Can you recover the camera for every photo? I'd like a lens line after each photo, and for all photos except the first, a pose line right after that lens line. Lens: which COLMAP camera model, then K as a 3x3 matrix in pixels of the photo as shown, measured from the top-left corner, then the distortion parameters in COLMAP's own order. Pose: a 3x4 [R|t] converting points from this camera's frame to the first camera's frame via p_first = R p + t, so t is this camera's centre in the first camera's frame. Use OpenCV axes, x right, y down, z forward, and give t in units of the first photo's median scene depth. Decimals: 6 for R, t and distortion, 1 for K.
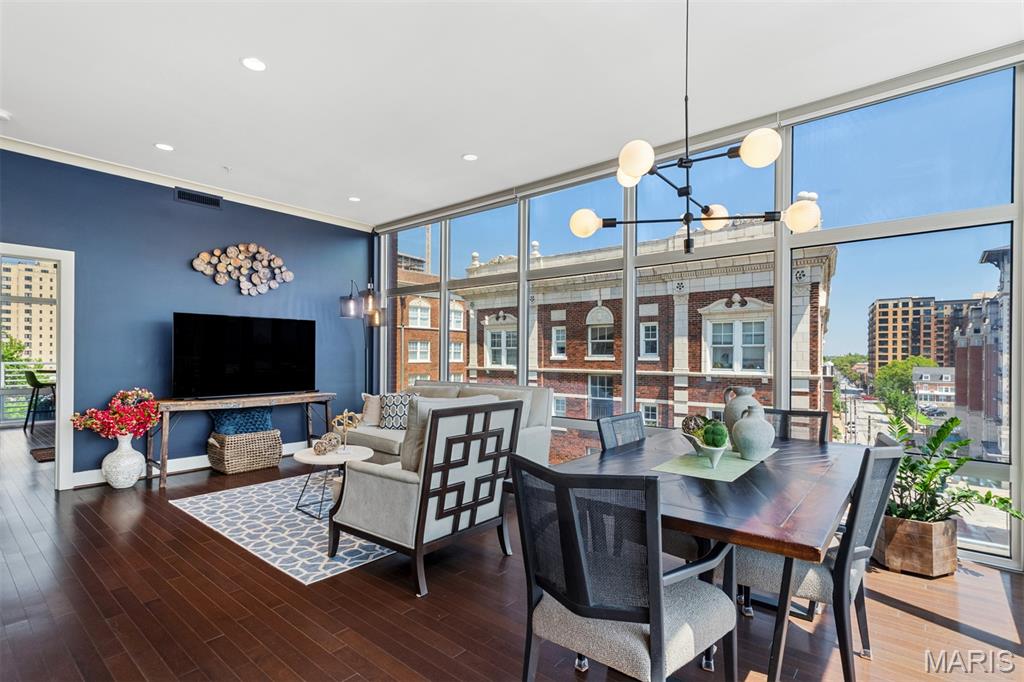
lens RADIAL K [[487.4, 0, 498.4], [0, 487.4, 351.8], [0, 0, 1]] dist [0.009992, -0.001202]
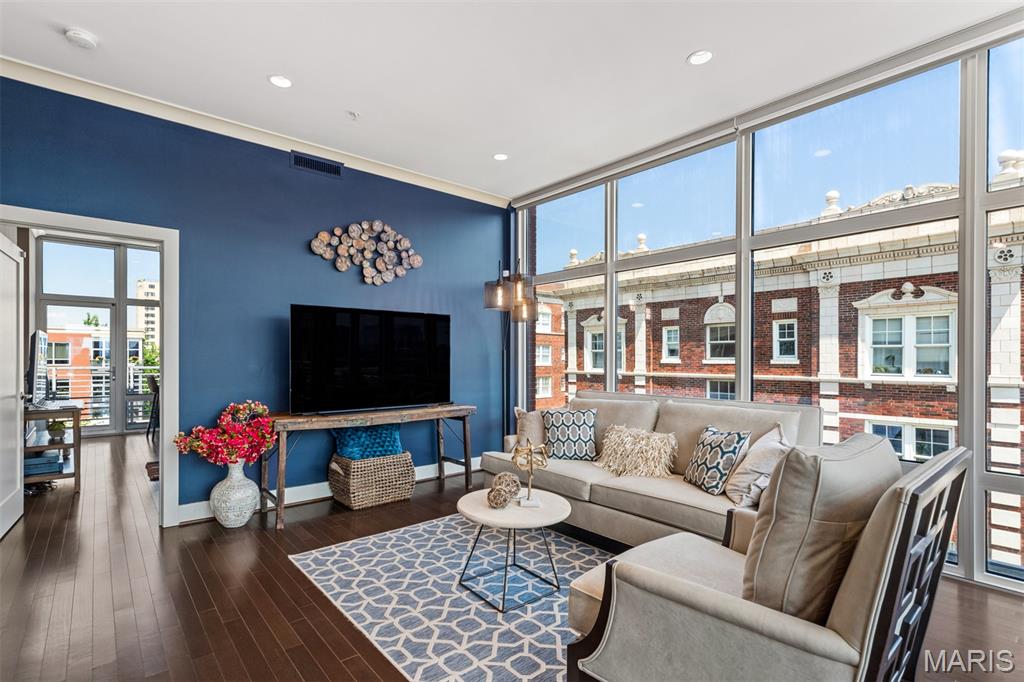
lens RADIAL K [[487.4, 0, 501.5], [0, 487.4, 358.2], [0, 0, 1]] dist [0.009992, -0.001202]
pose [[0.986688, -0.003532, -0.162584, -0.170768], [0.004516, 0.999974, 0.005683, 0.002595], [0.162559, -0.006342, 0.986678, 0.237601]]
